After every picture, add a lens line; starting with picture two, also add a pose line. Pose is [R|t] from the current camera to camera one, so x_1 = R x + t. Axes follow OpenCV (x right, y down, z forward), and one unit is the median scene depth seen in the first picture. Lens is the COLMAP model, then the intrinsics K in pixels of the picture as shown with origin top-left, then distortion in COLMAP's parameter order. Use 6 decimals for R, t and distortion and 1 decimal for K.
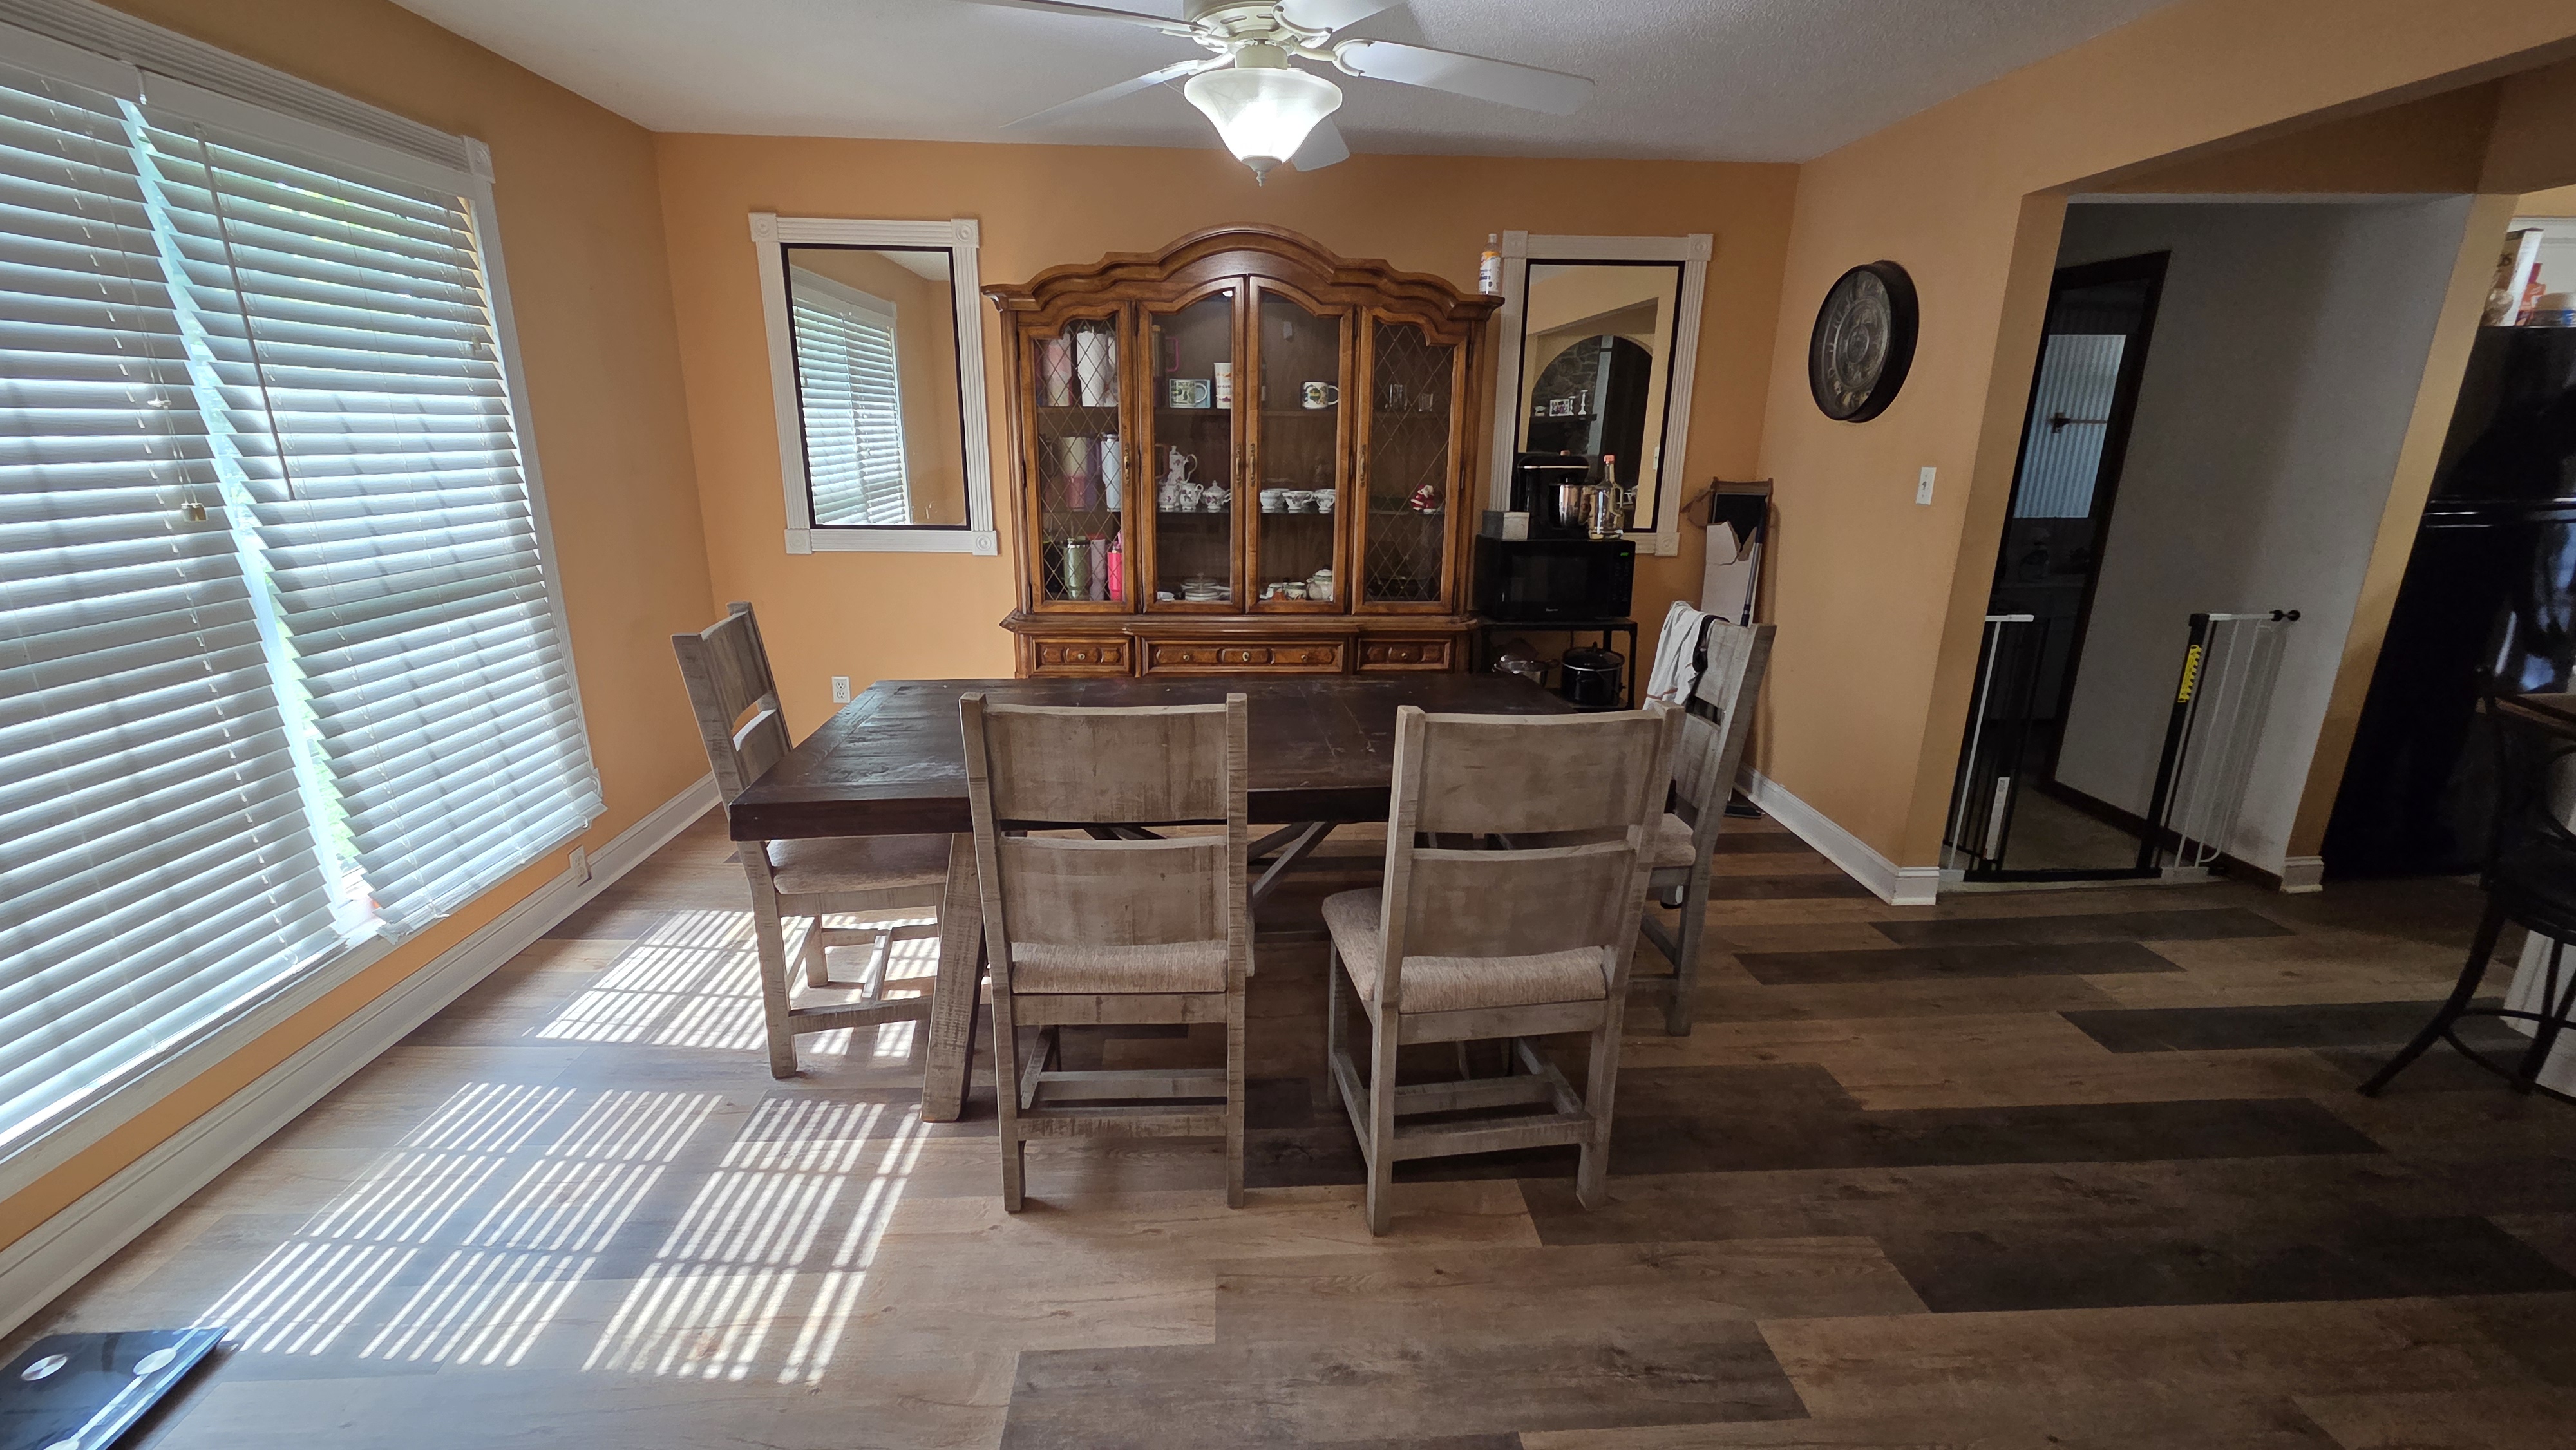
lens RADIAL K [[1053.1, 0, 1287.2], [0, 1053.1, 713.6], [0, 0, 1]] dist [0.003406, -0.000497]
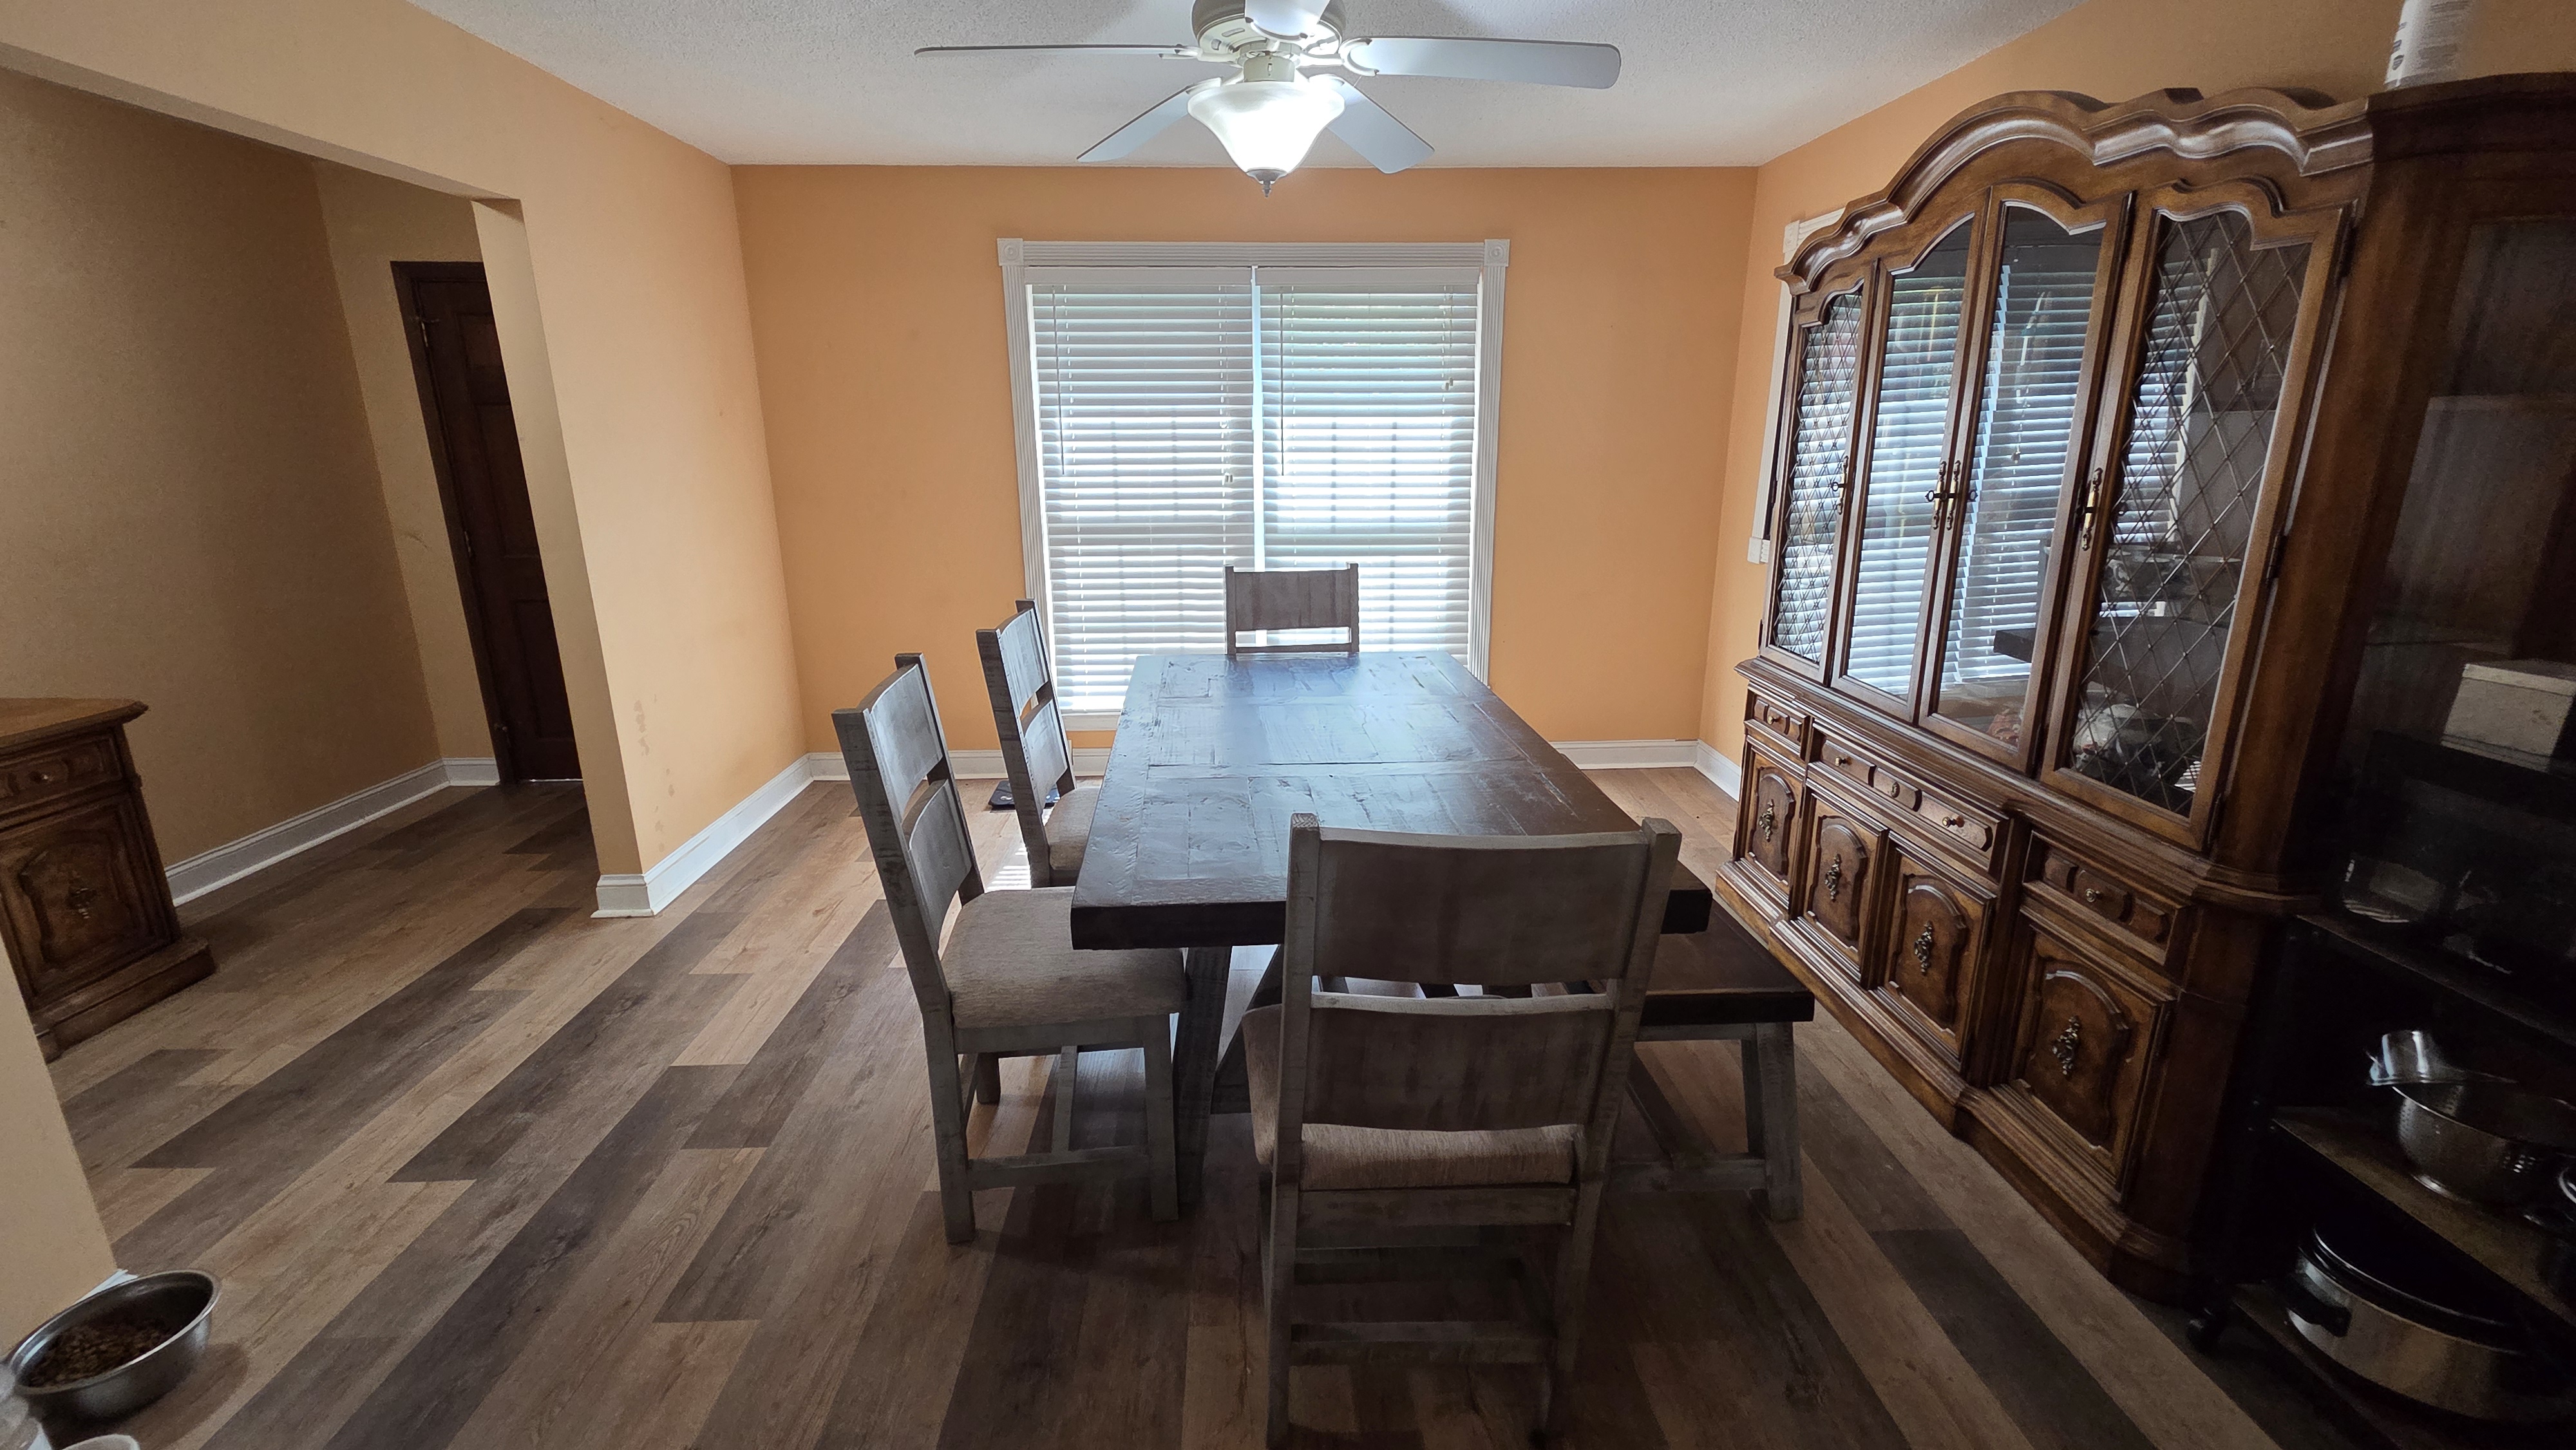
lens RADIAL K [[1053.1, 0, 1287.2], [0, 1053.1, 713.6], [0, 0, 1]] dist [0.003406, -0.000497]
pose [[-0.022040, 0.255247, -0.966625, 0.806578], [-0.262645, 0.931420, 0.251940, -0.226720], [0.964641, 0.259432, 0.046511, 0.824545]]
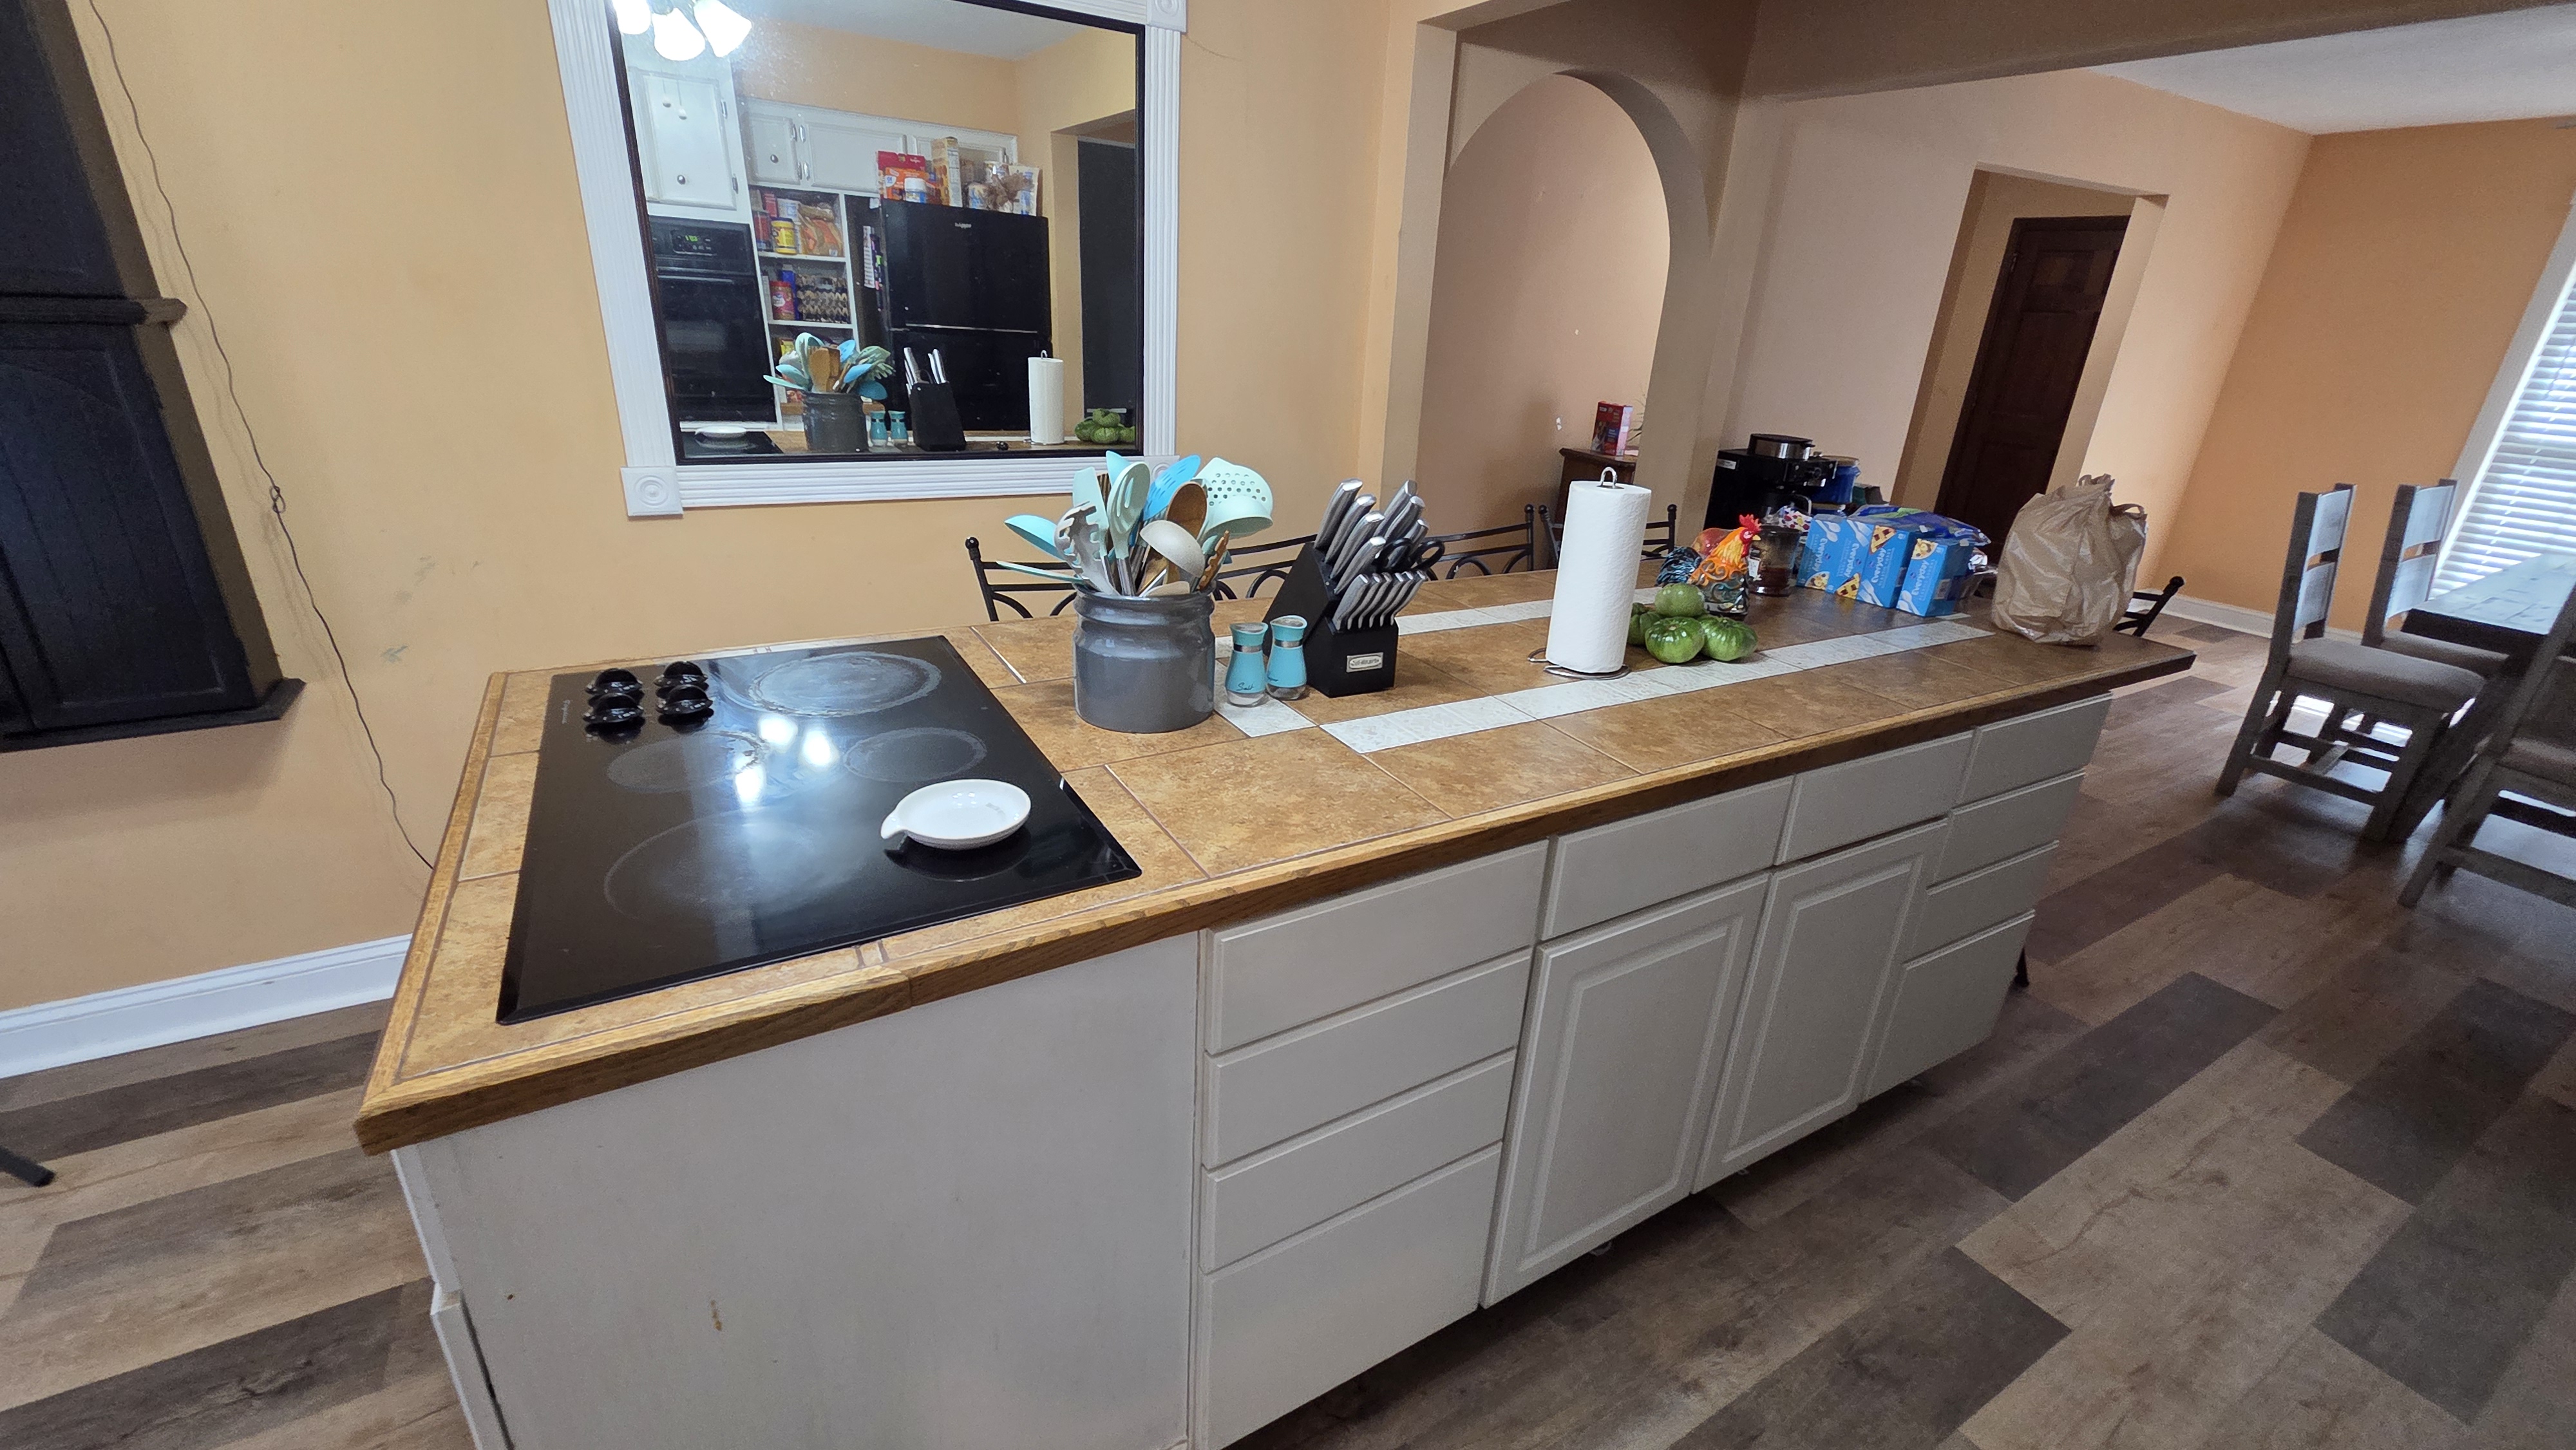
lens RADIAL K [[1053.1, 0, 1287.2], [0, 1053.1, 713.6], [0, 0, 1]] dist [0.003406, -0.000497]
pose [[-0.887763, 0.121930, -0.443859, 1.853767], [-0.175138, 0.802276, 0.570684, -0.289487], [0.425681, 0.584368, -0.690876, 1.099135]]
